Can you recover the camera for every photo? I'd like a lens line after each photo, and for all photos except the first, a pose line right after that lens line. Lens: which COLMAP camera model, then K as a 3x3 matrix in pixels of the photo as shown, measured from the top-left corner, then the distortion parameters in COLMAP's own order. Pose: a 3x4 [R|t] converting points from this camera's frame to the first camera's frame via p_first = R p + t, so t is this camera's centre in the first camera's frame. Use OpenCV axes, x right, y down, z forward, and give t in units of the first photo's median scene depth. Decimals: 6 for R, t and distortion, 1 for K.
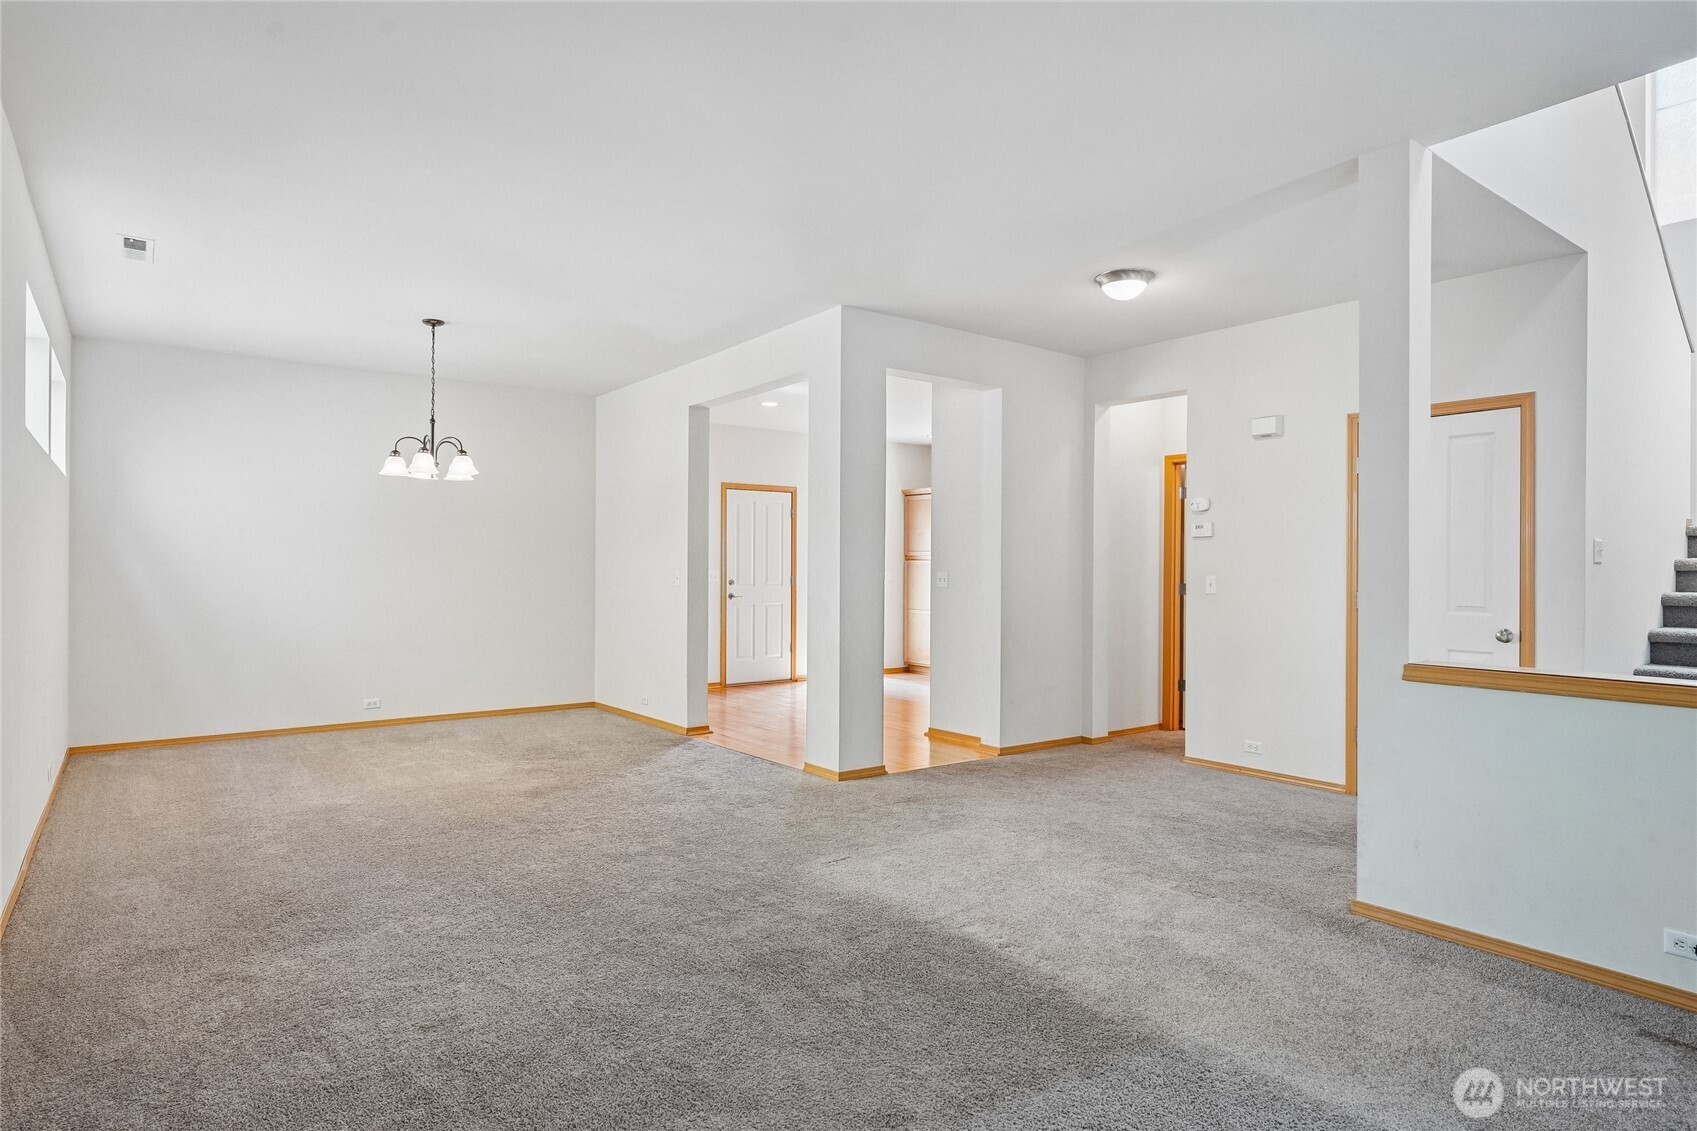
lens RADIAL K [[938.0, 0, 859.0], [0, 938.0, 570.0], [0, 0, 1]] dist [0.000816, 0.000153]
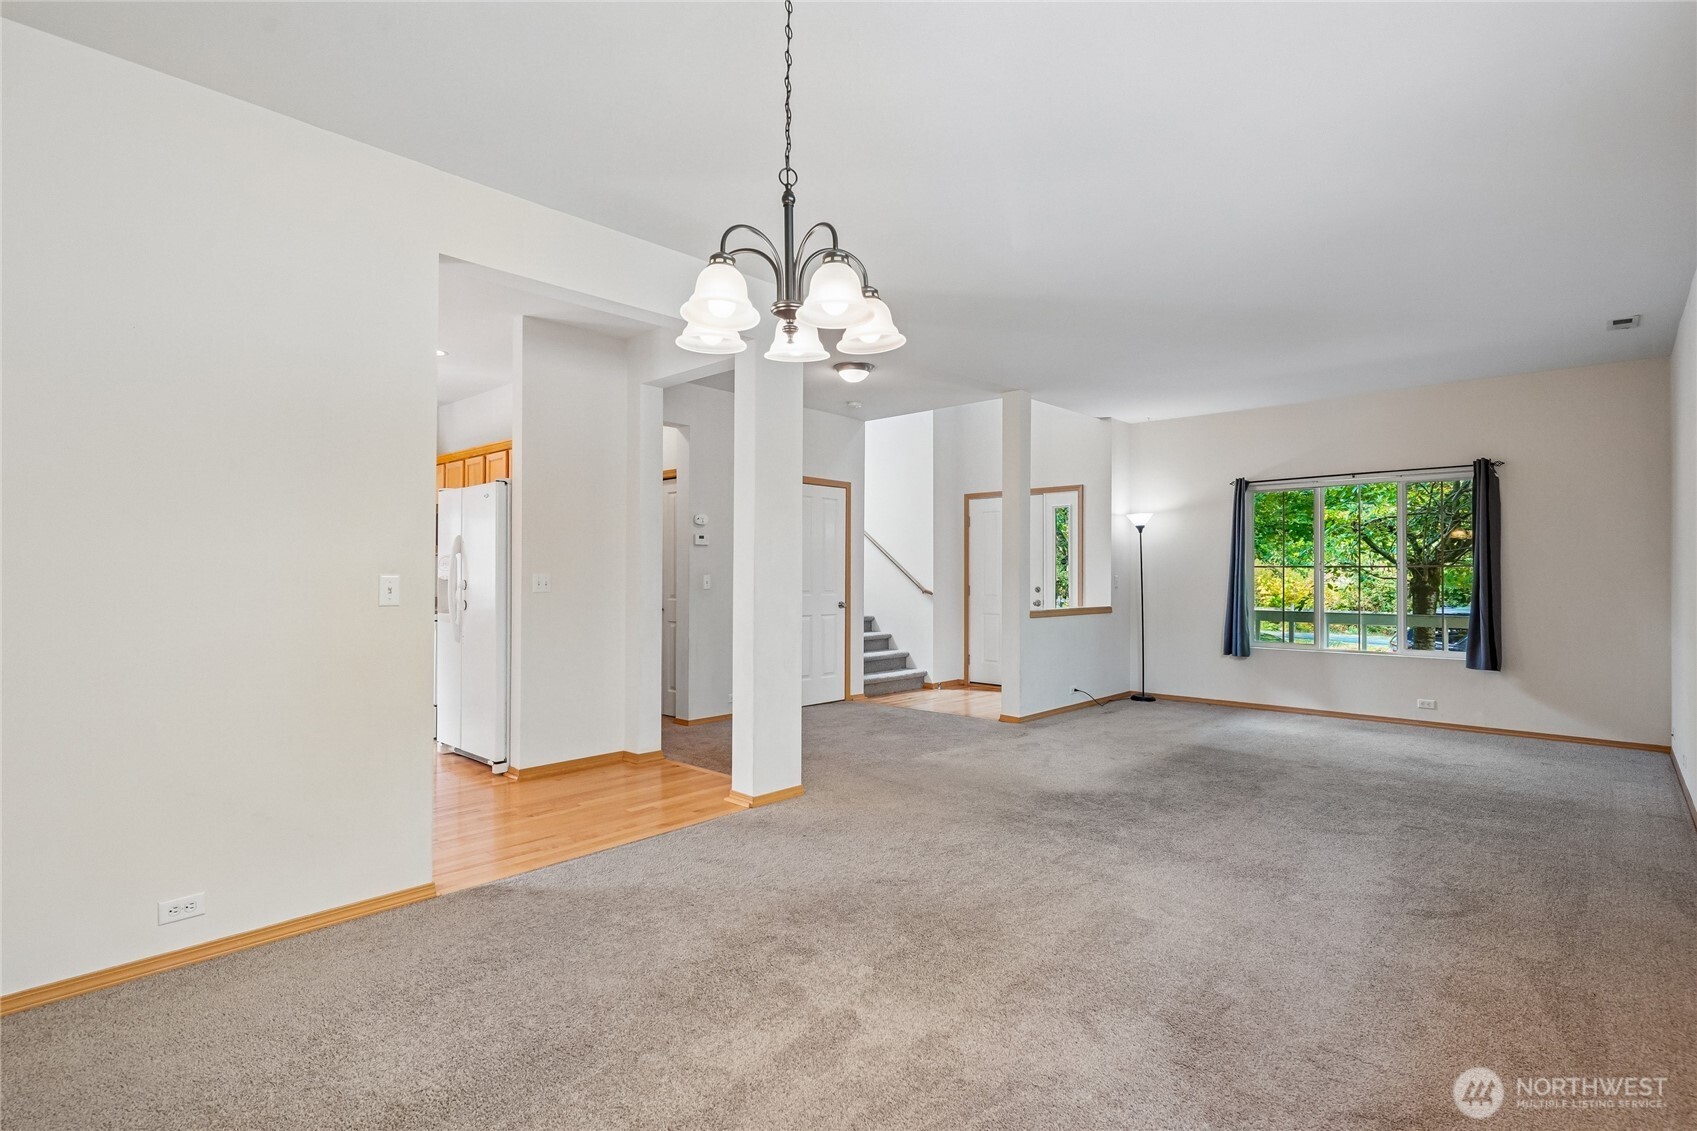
lens RADIAL K [[813.7, 0, 848.5], [0, 813.7, 565.5], [0, 0, 1]] dist [0.003855, 0.000508]
pose [[-0.170979, 0.004171, 0.985266, -0.648287], [-0.003213, 0.999983, -0.004791, -0.001901], [-0.985269, -0.003984, -0.170963, 0.843562]]
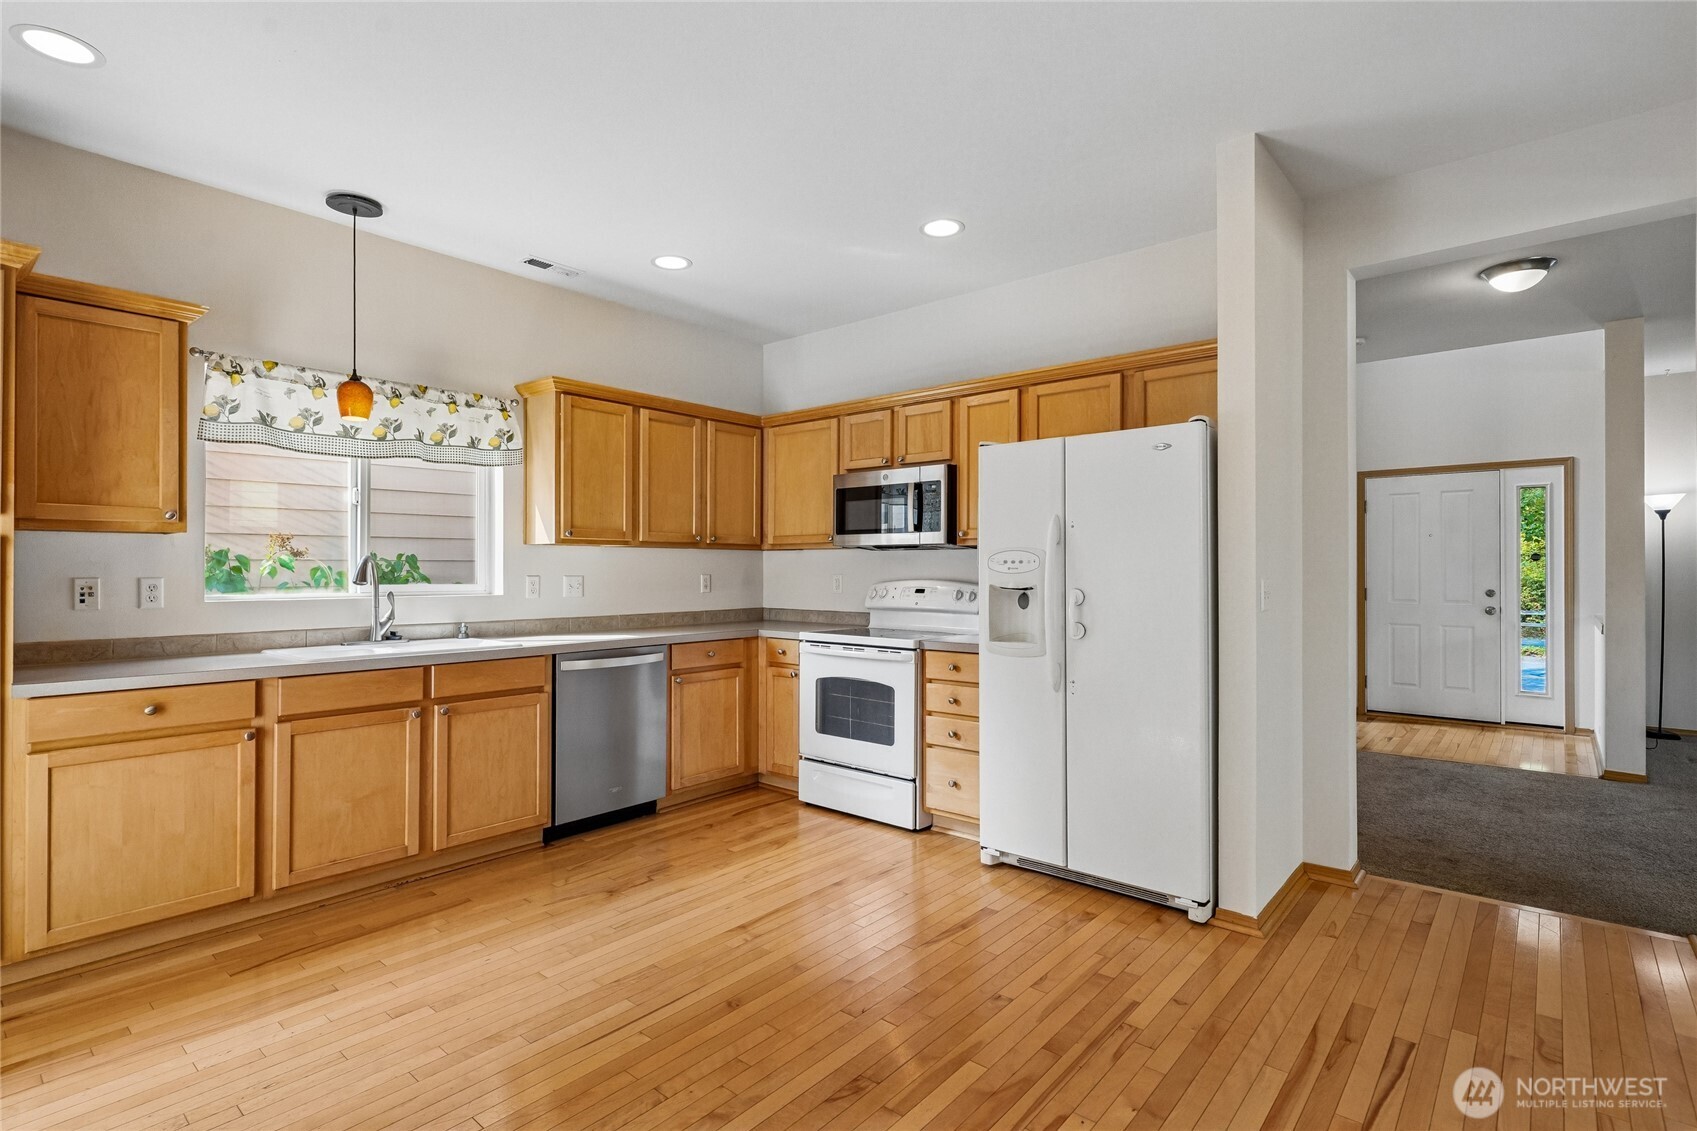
lens RADIAL K [[813.7, 0, 848.5], [0, 813.7, 565.5], [0, 0, 1]] dist [0.003855, 0.000508]
pose [[-0.206890, -0.000915, 0.978364, -0.273409], [-0.001398, 0.999999, 0.000640, -0.004489], [-0.978363, -0.001235, -0.206891, 1.277633]]
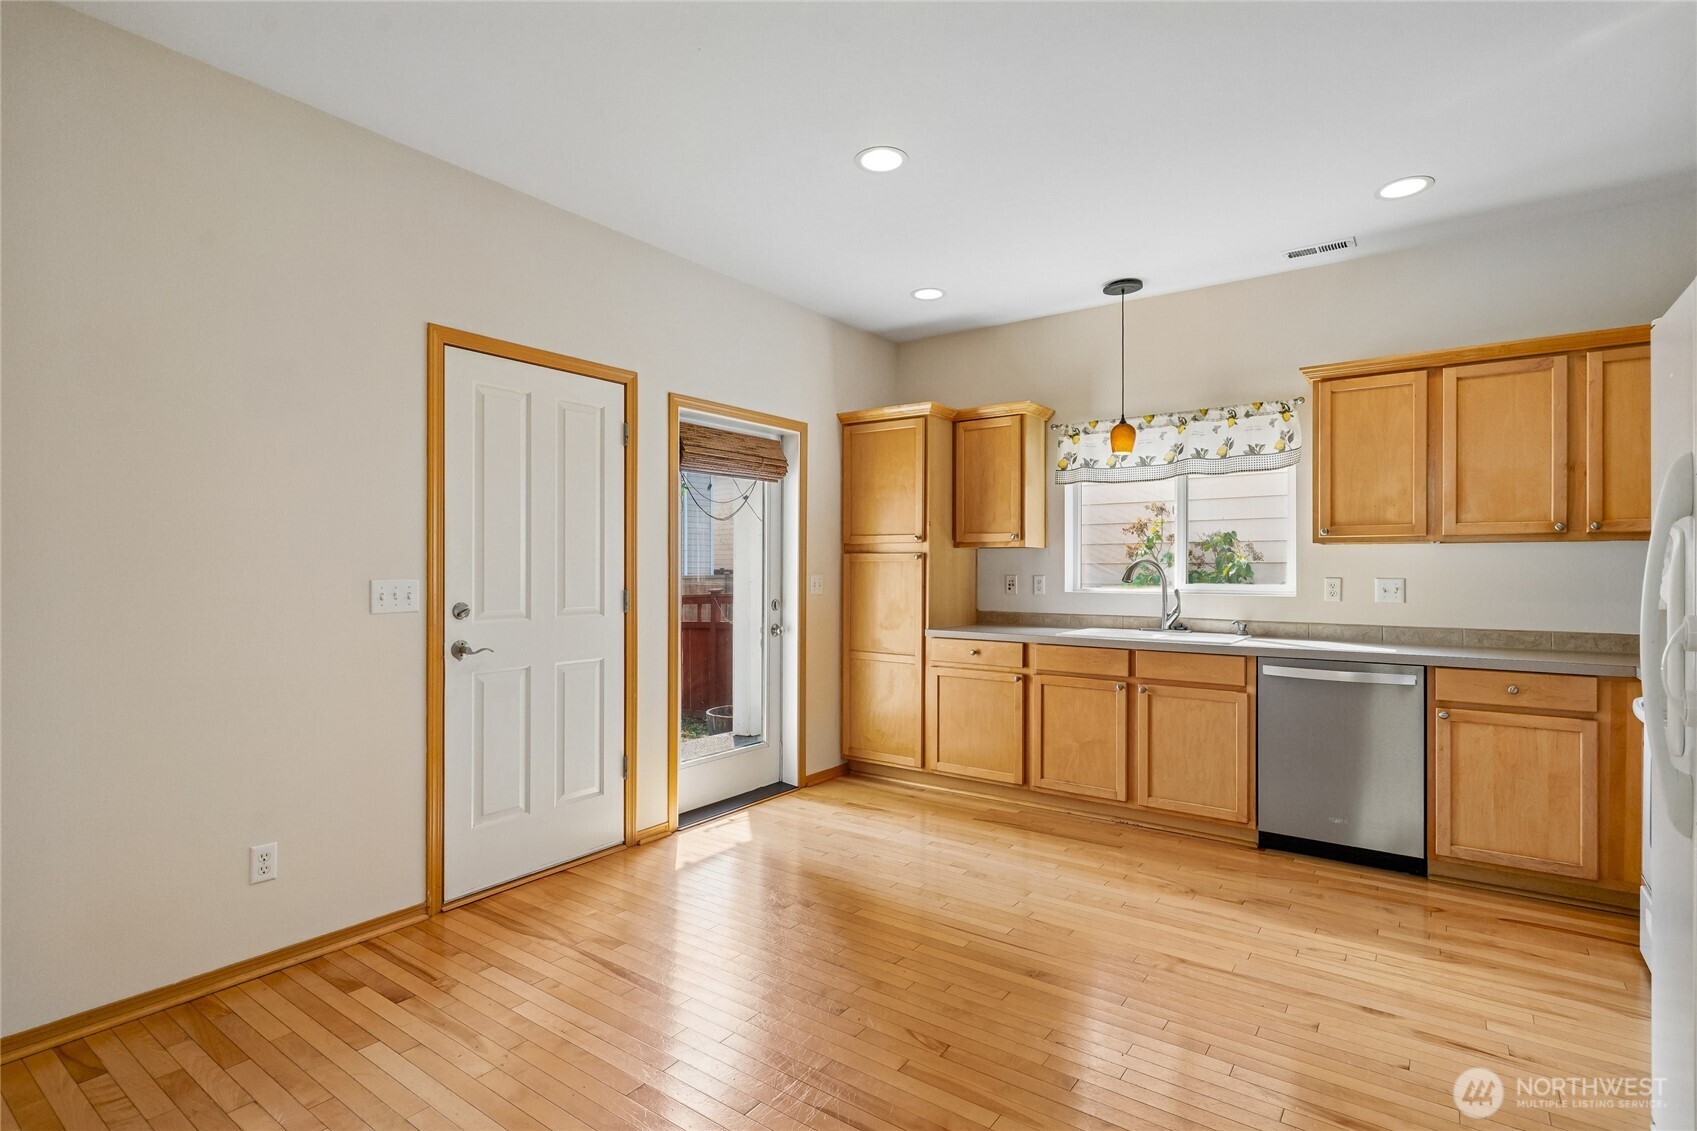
lens RADIAL K [[818.2, 0, 858.3], [0, 818.2, 567.3], [0, 0, 1]] dist [-0.000386, 0.000146]
pose [[0.956584, -0.002586, 0.291446, -0.116060], [0.003057, 0.999995, -0.001160, -0.003701], [-0.291442, 0.002000, 0.956586, 0.931309]]
